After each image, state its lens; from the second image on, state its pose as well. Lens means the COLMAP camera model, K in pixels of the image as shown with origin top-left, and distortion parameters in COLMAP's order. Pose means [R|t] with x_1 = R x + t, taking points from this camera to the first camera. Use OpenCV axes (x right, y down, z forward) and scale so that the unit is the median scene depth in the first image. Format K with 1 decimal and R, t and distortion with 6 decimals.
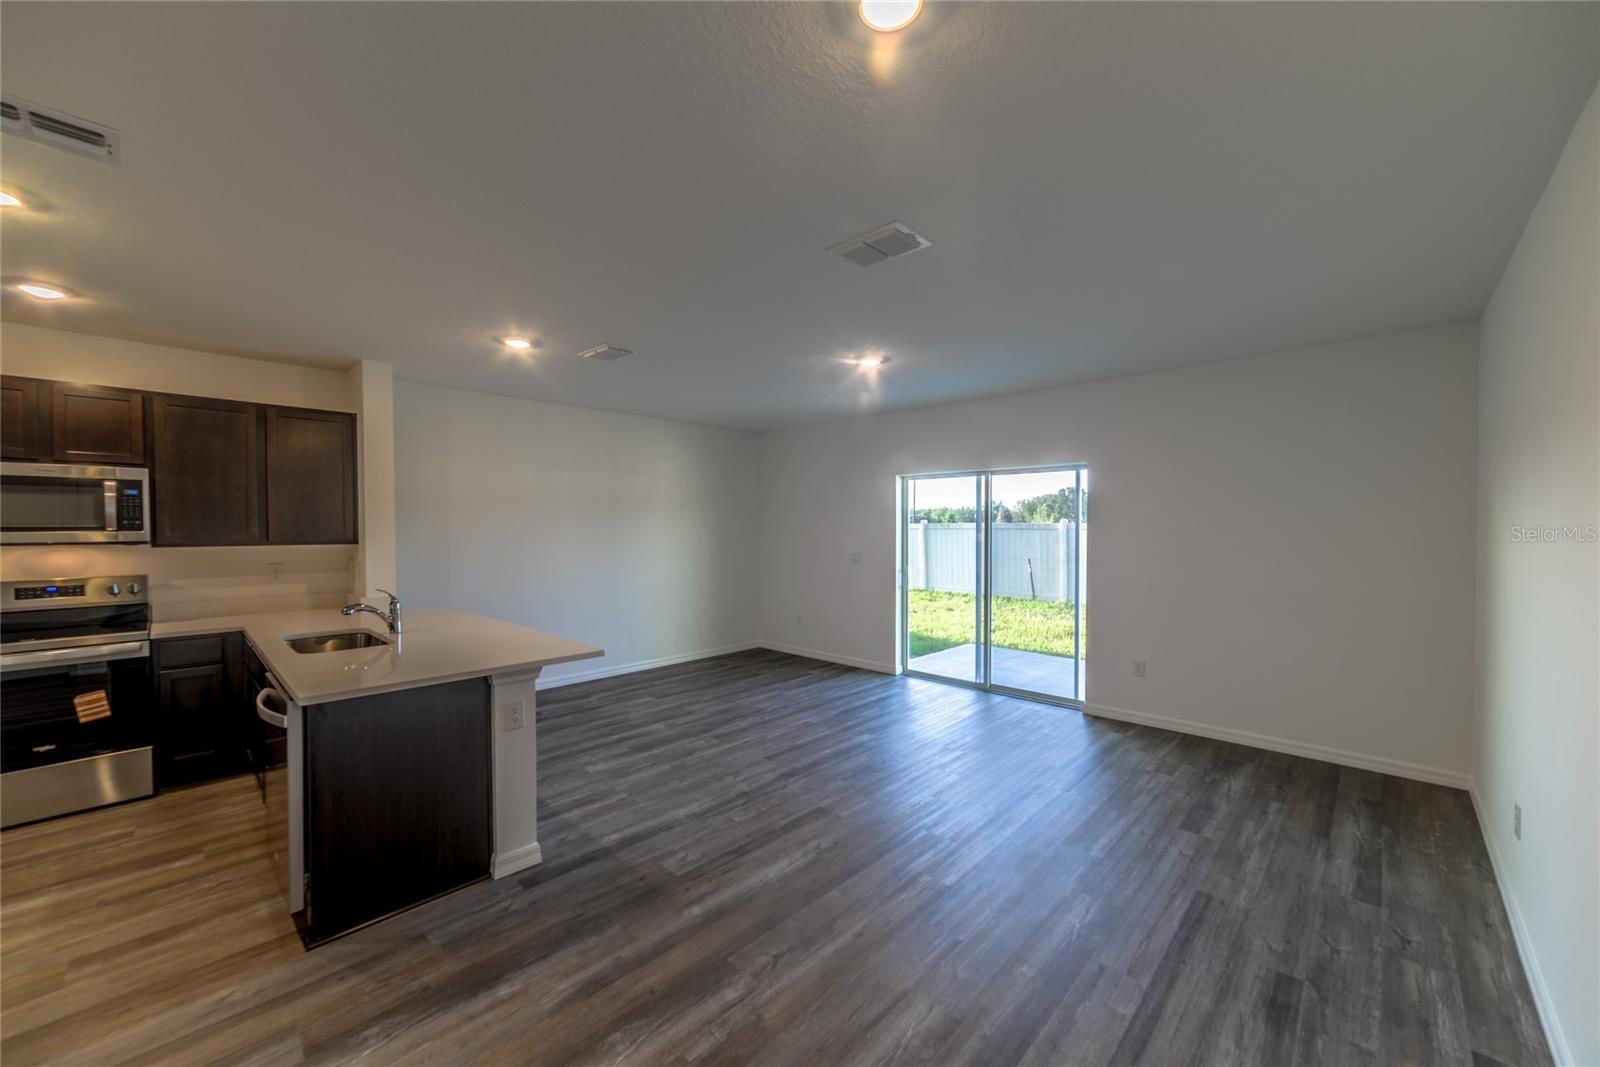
lens RADIAL K [[606.6, 0, 788.8], [0, 606.6, 539.8], [0, 0, 1]] dist [0.002398, 0.000312]
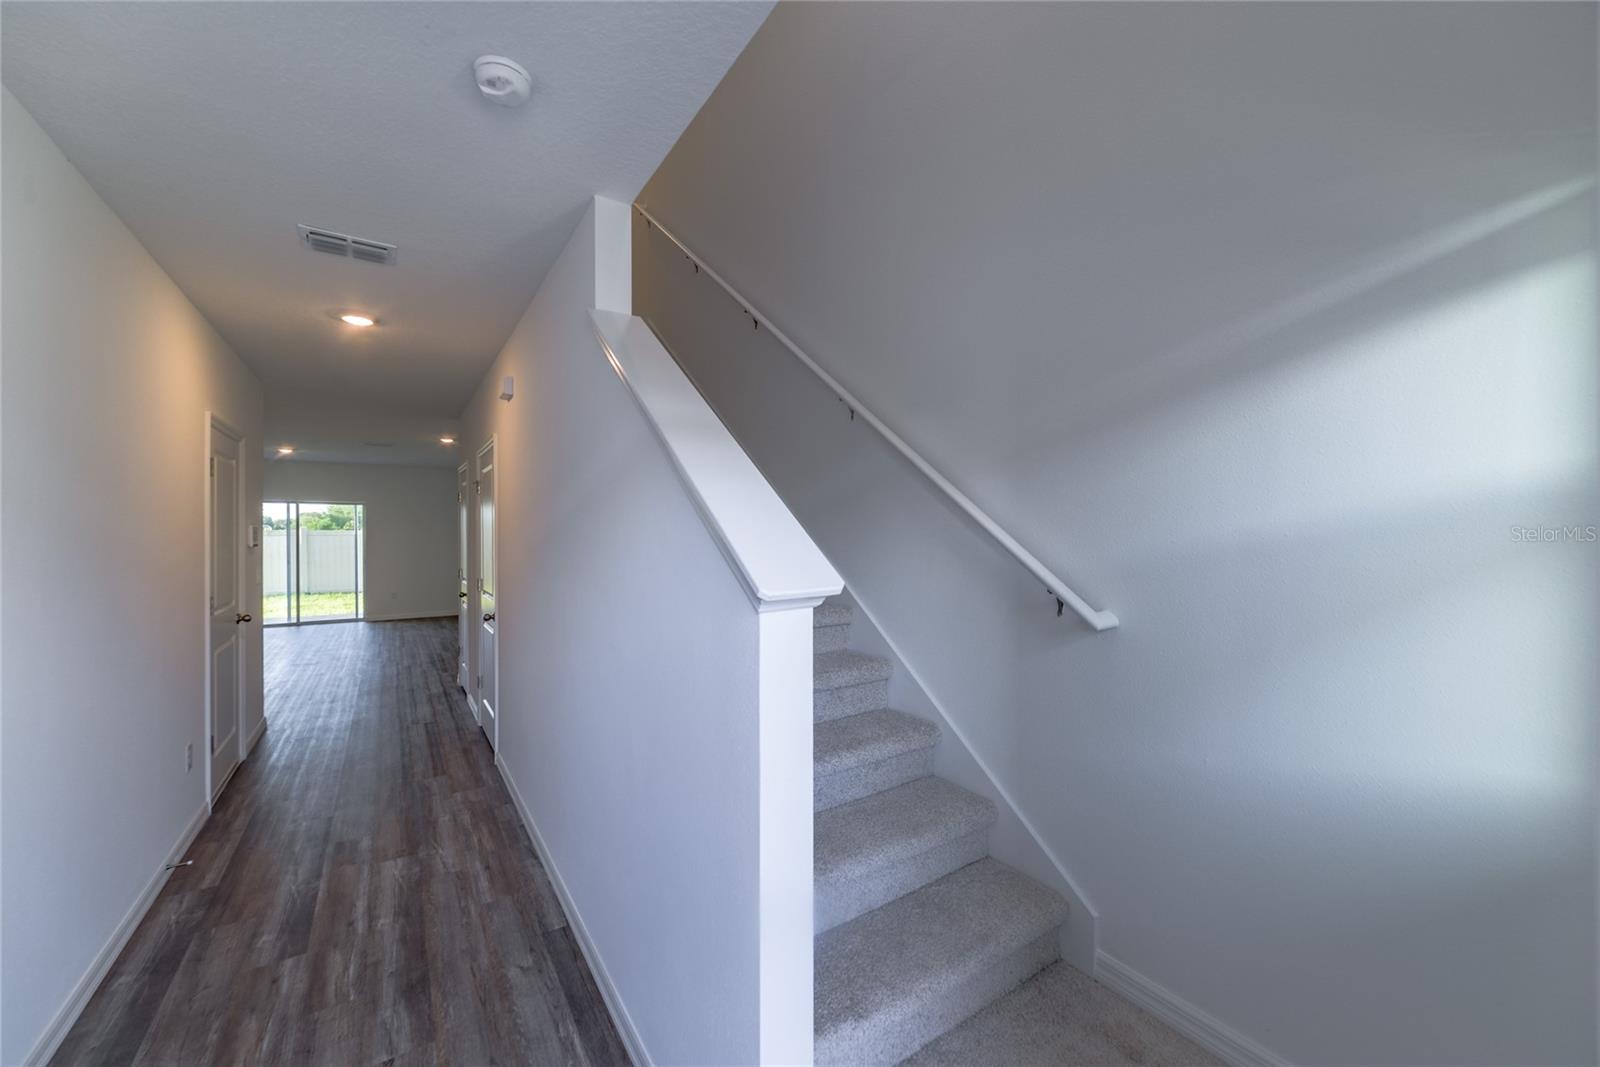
lens RADIAL K [[606.6, 0, 788.8], [0, 606.6, 539.8], [0, 0, 1]] dist [0.002398, 0.000312]
pose [[0.213976, -0.011579, 0.976770, -1.739154], [0.020553, 0.999762, 0.007349, 0.024035], [-0.976623, 0.018503, 0.214163, -1.226795]]
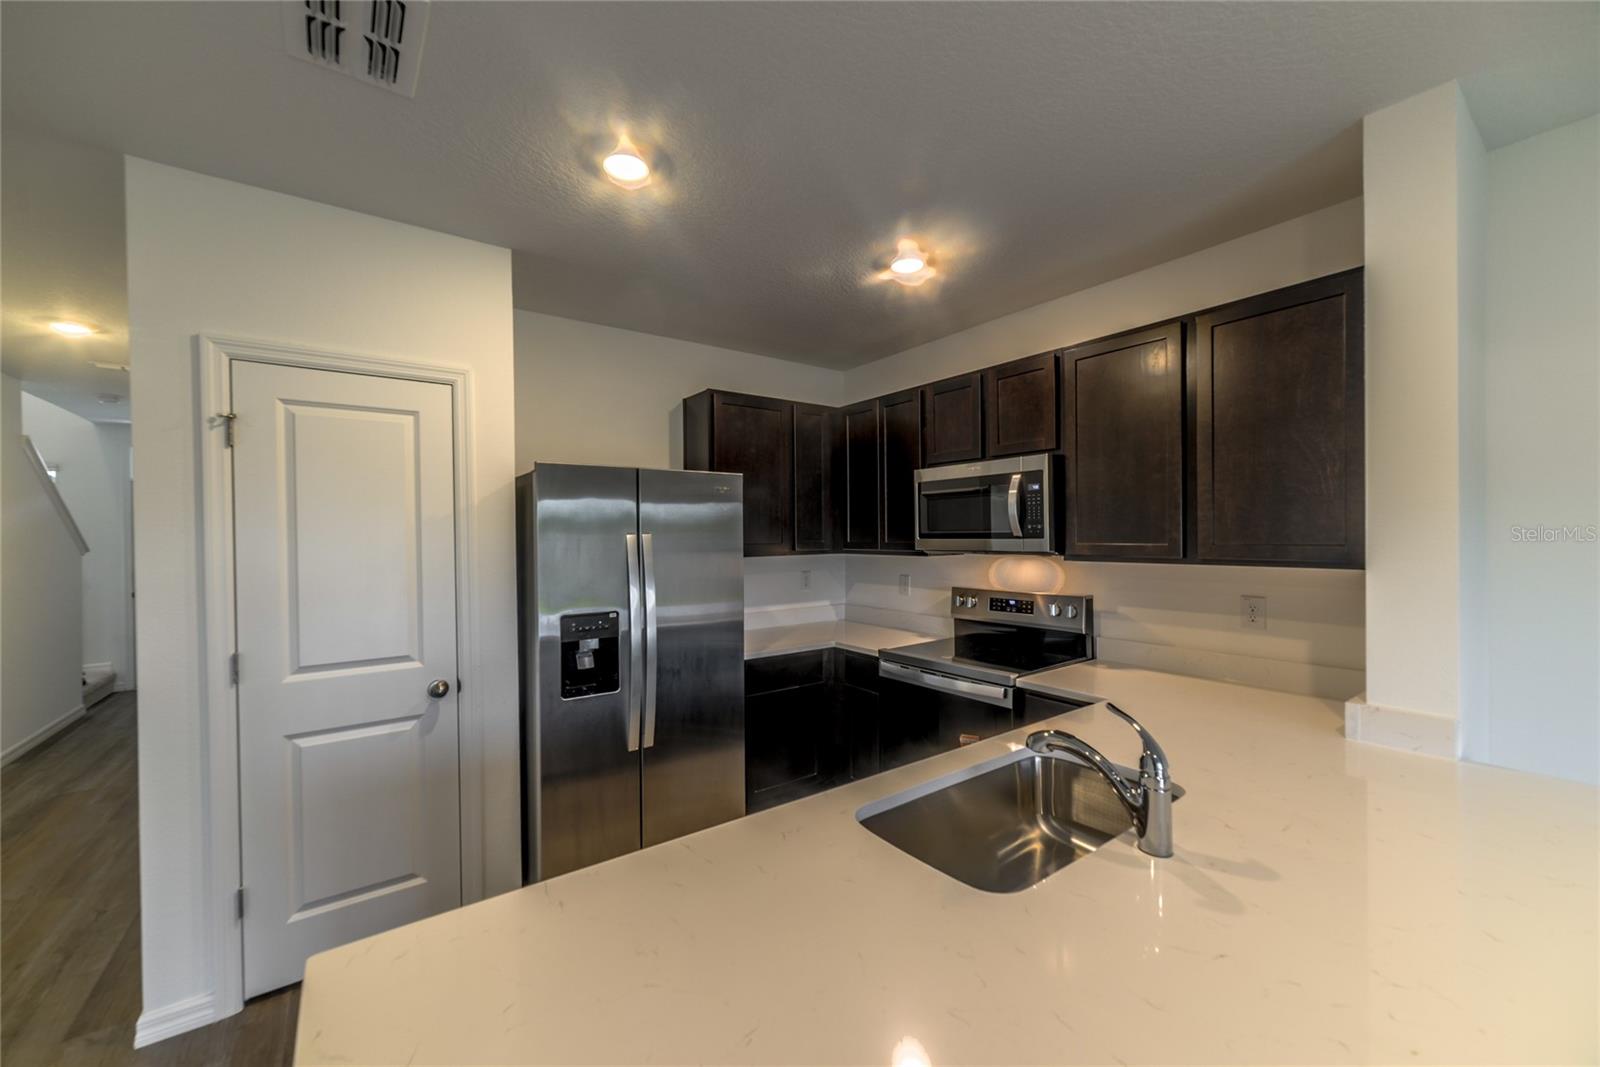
lens RADIAL K [[610.5, 0, 791.2], [0, 610.5, 539.6], [0, 0, 1]] dist [-0.008228, 0.005182]
pose [[-0.174573, 0.009437, -0.984599, -0.271111], [-0.012868, 0.999847, 0.011865, -0.017457], [0.984560, 0.014741, -0.174424, 0.822230]]
